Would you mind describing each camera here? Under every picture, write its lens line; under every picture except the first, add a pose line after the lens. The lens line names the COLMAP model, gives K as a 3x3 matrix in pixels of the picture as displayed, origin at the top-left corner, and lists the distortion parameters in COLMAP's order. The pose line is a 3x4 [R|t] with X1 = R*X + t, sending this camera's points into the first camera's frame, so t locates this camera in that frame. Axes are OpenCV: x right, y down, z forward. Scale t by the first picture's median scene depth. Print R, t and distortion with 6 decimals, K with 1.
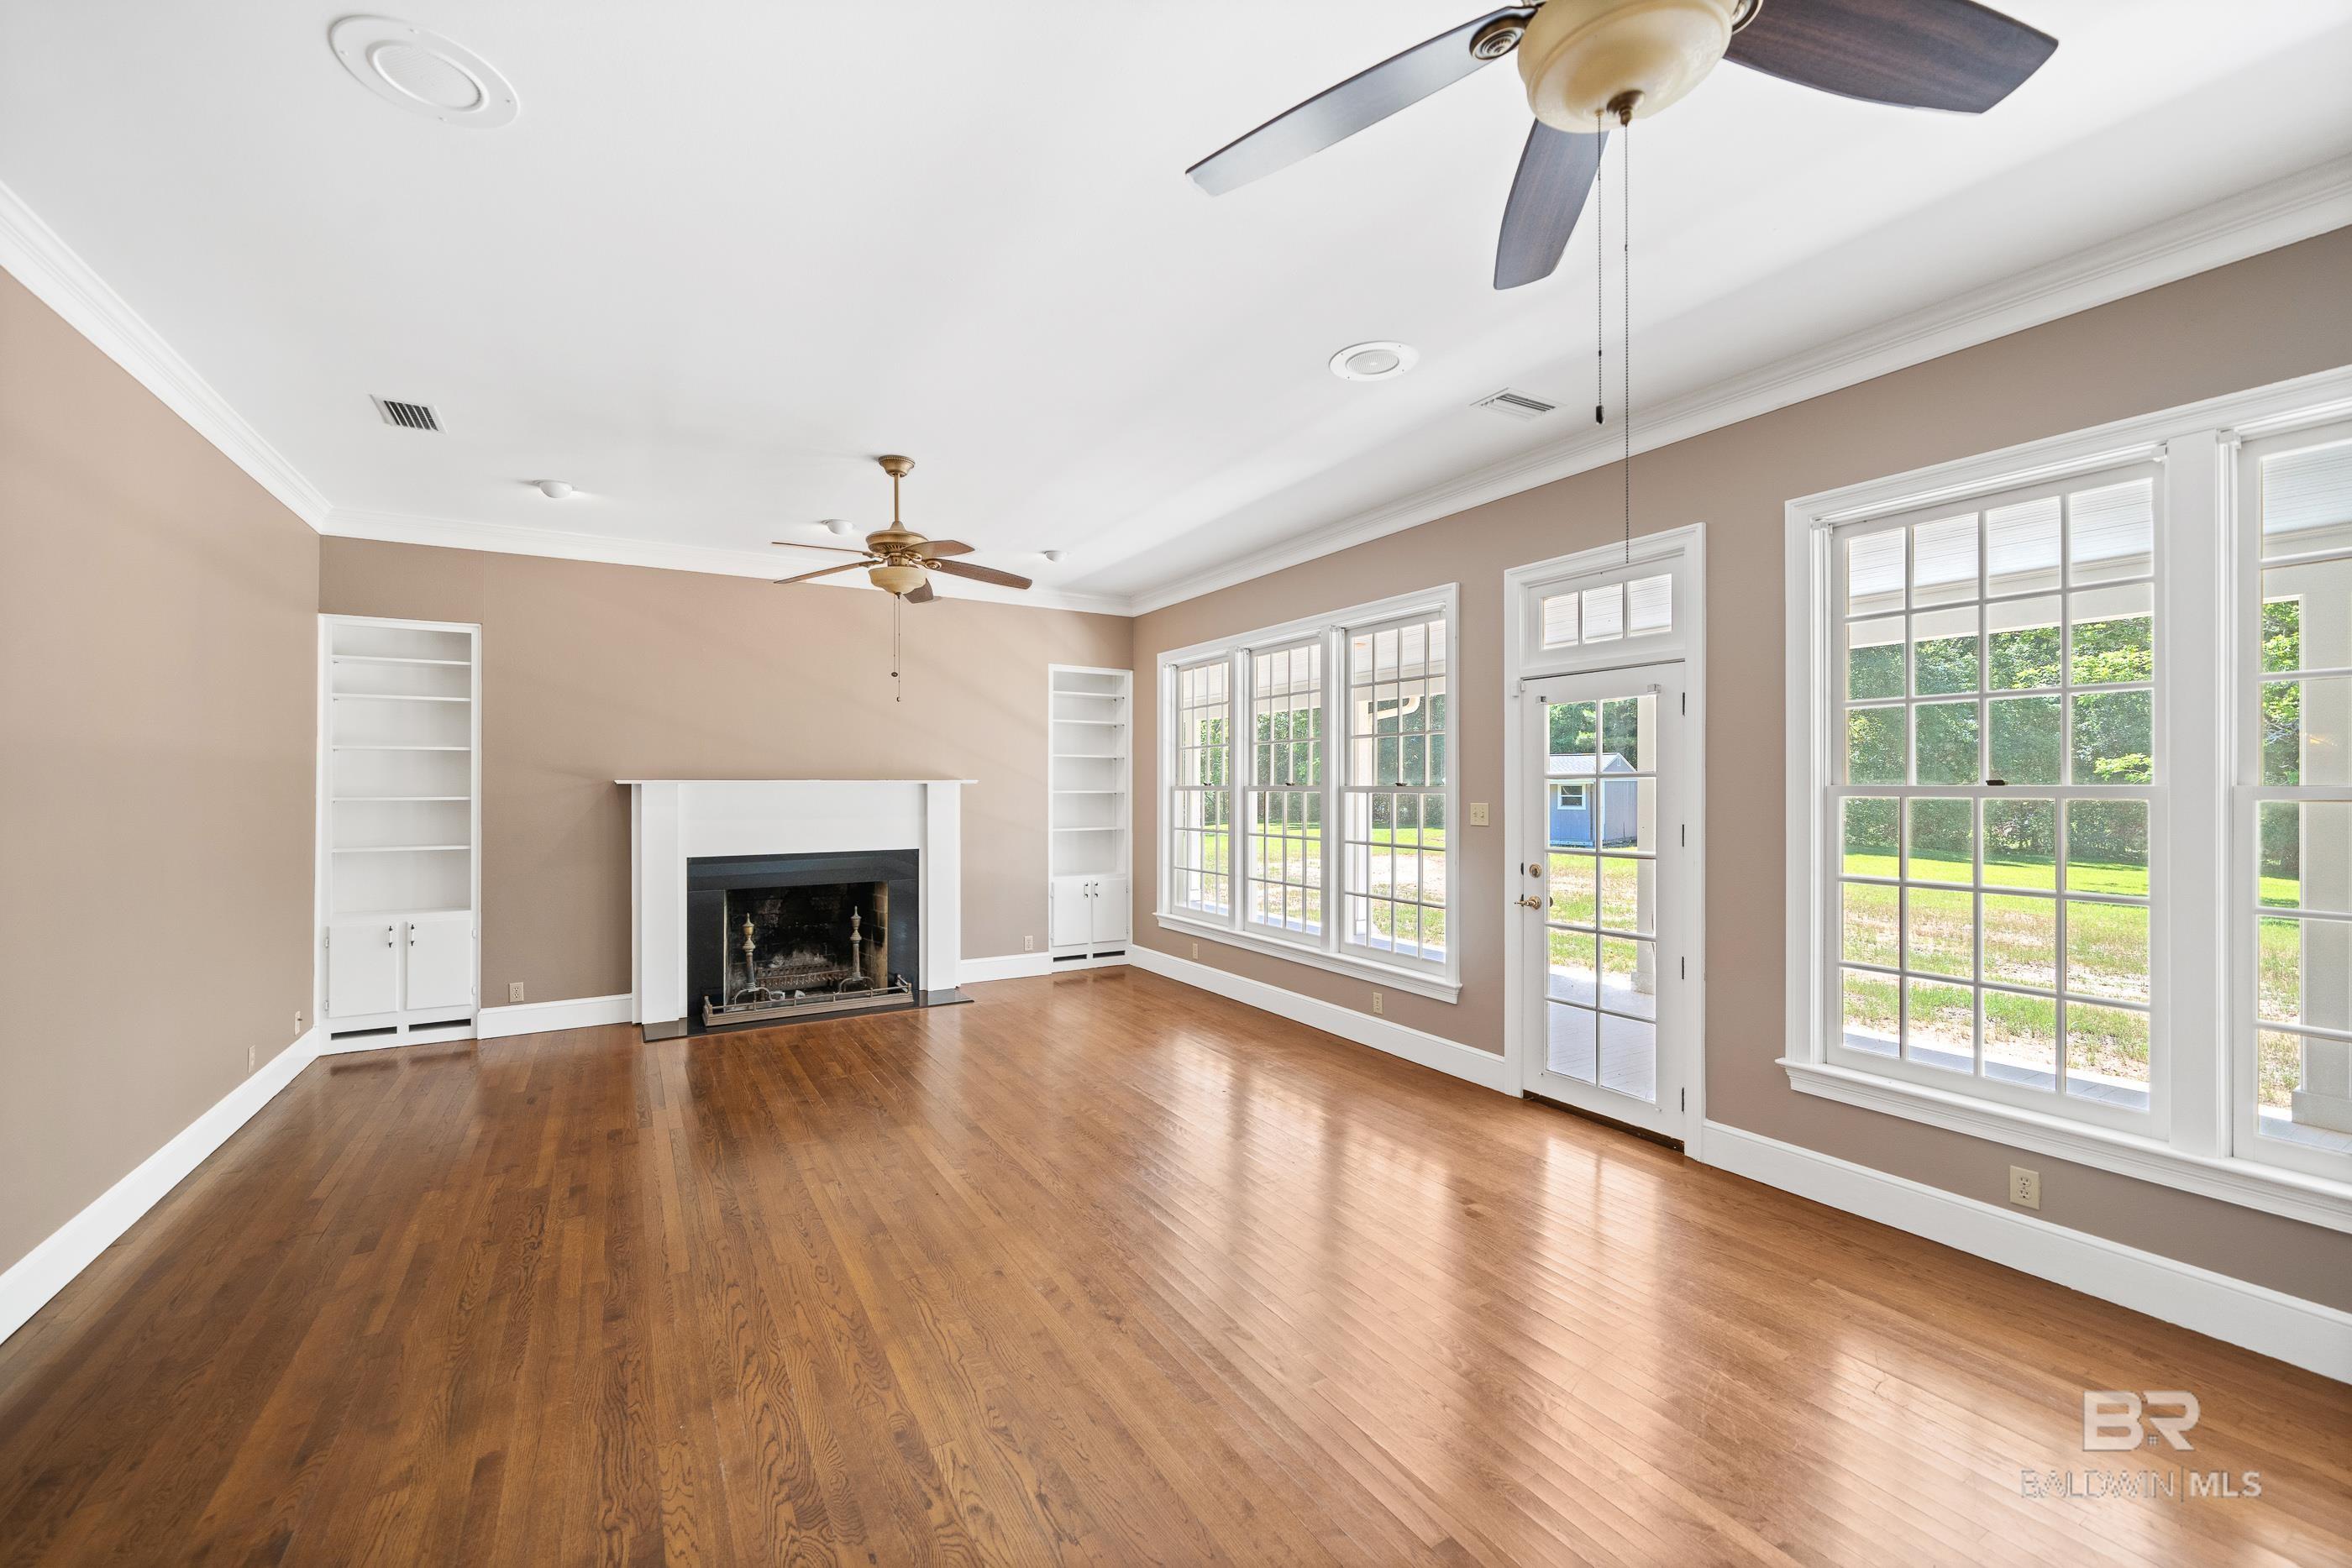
lens RADIAL K [[945.3, 0, 1175.1], [0, 945.3, 796.8], [0, 0, 1]] dist [-0.003301, 0.000637]
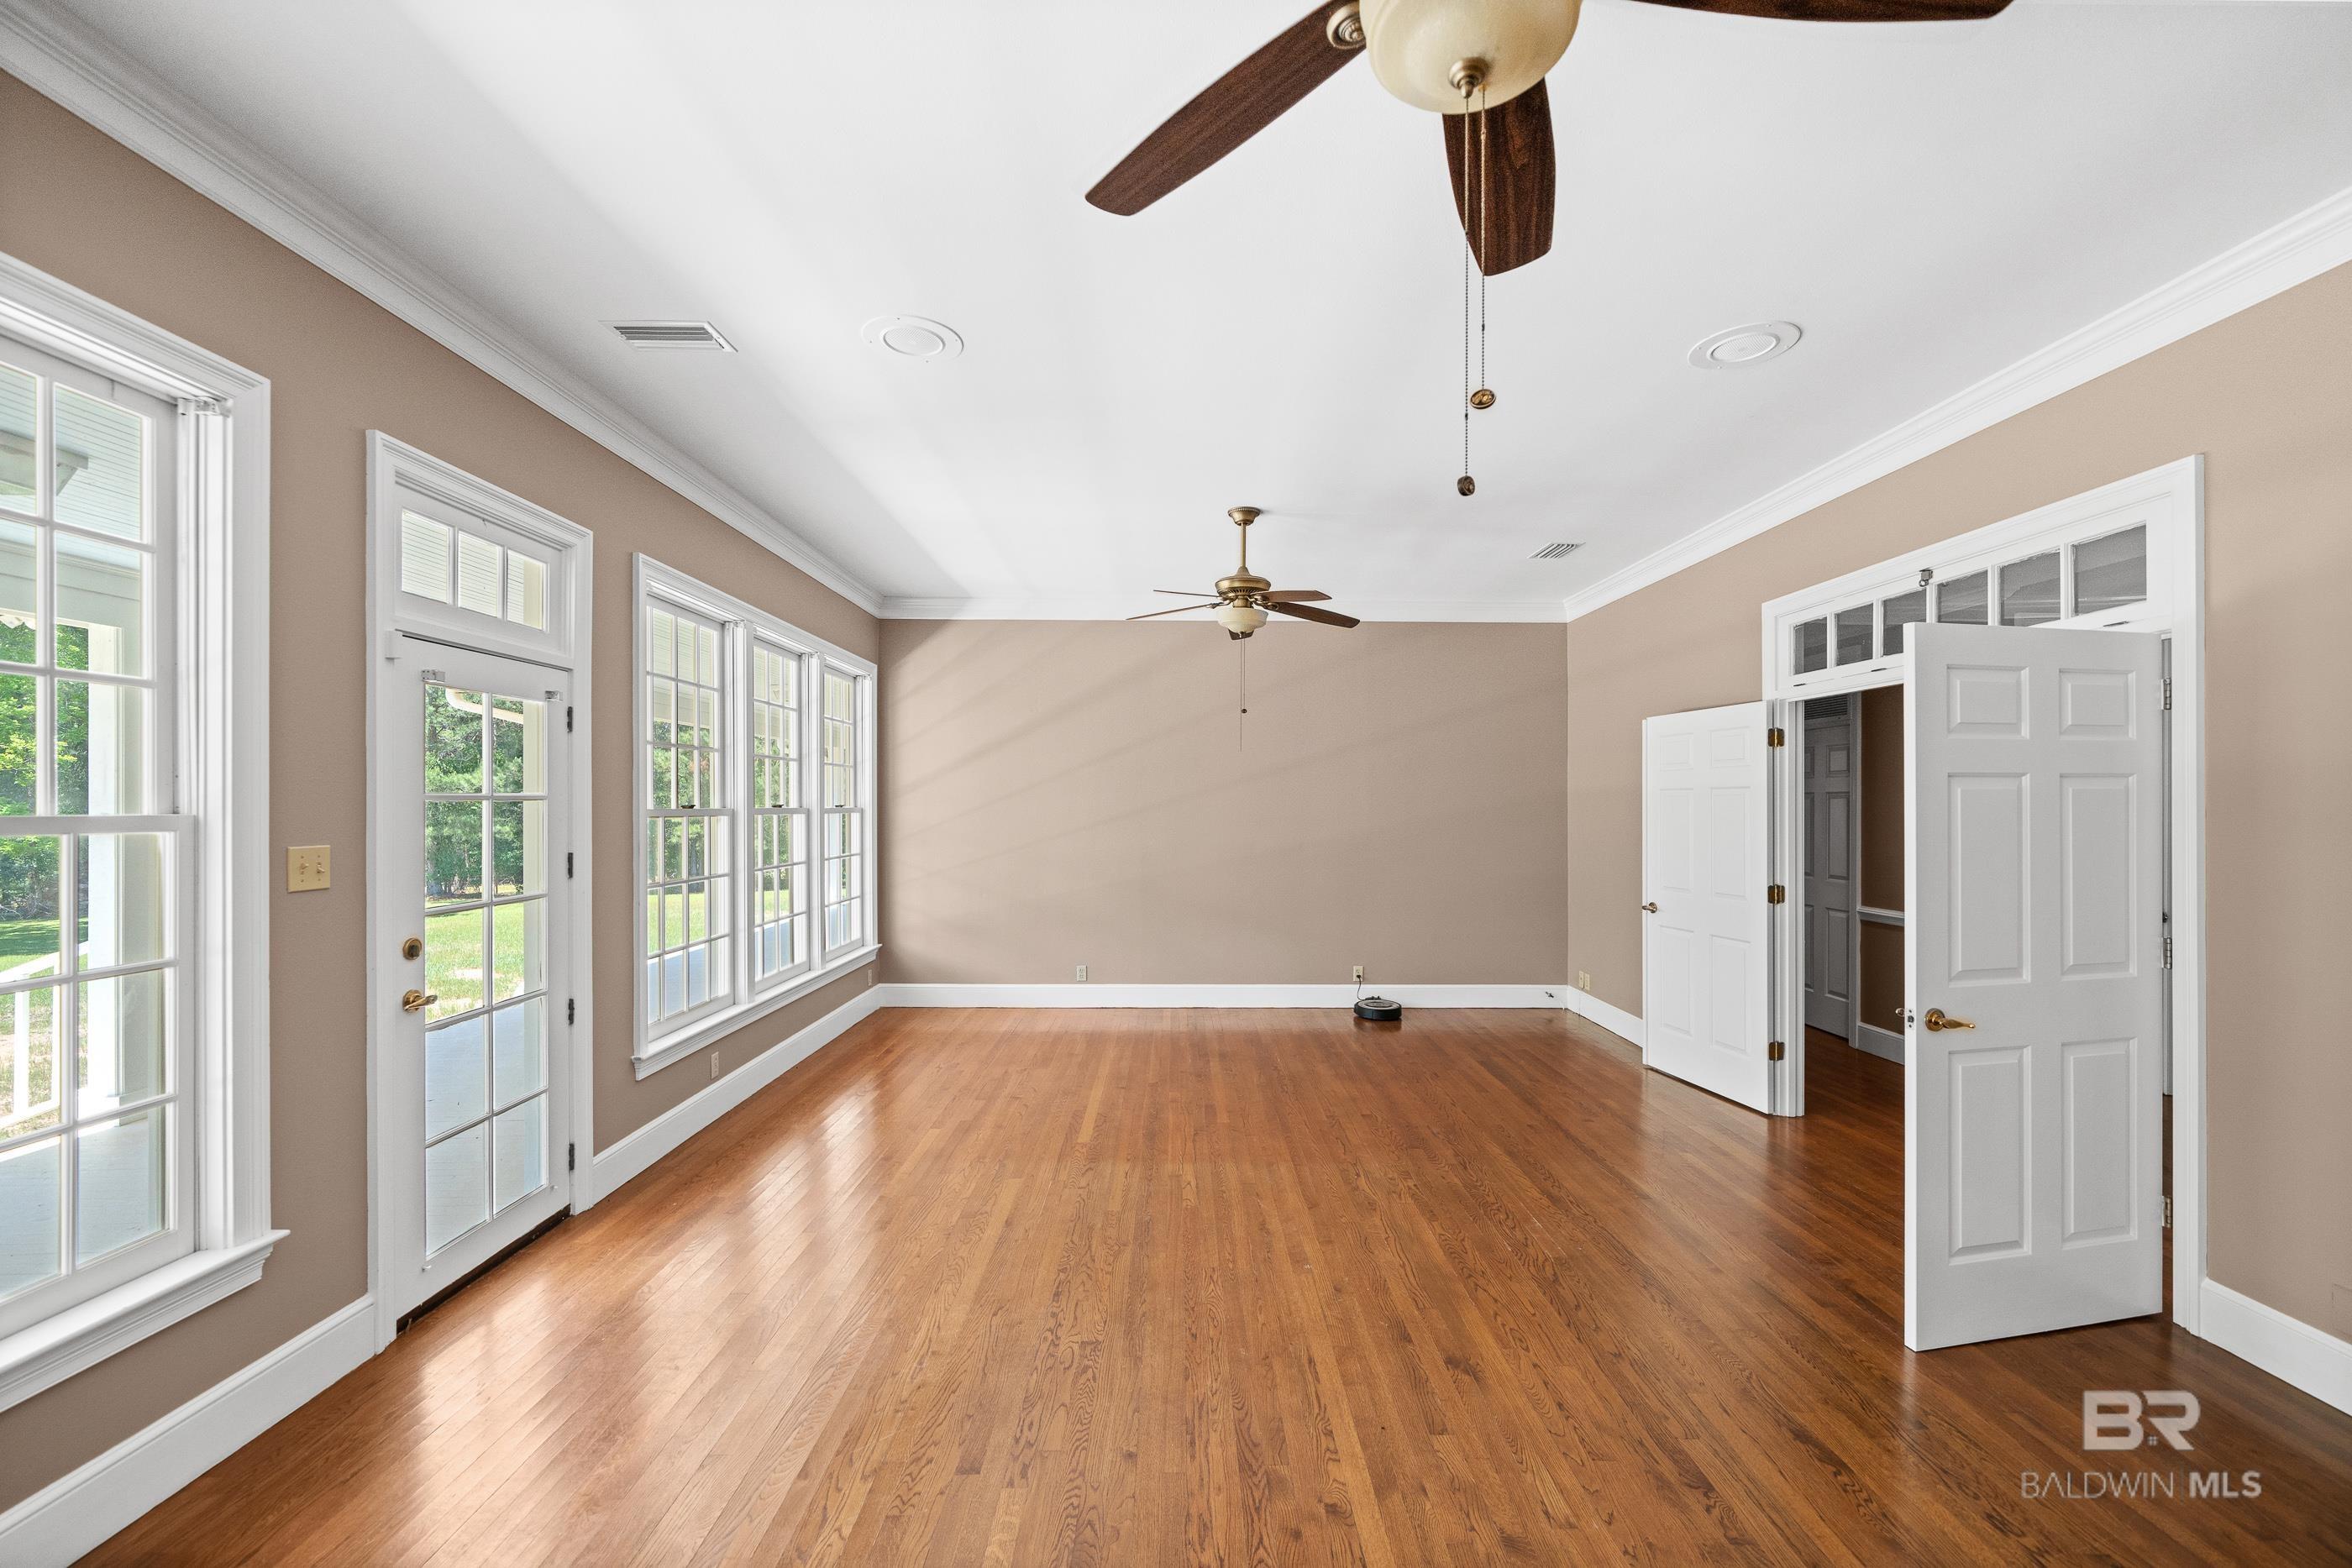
lens RADIAL K [[945.3, 0, 1198.8], [0, 945.3, 806.5], [0, 0, 1]] dist [-0.003301, 0.000637]
pose [[-0.866650, -0.002006, 0.498913, -0.363489], [0.005734, 0.999886, 0.013980, -0.019841], [-0.498884, 0.014976, -0.866539, 1.255966]]
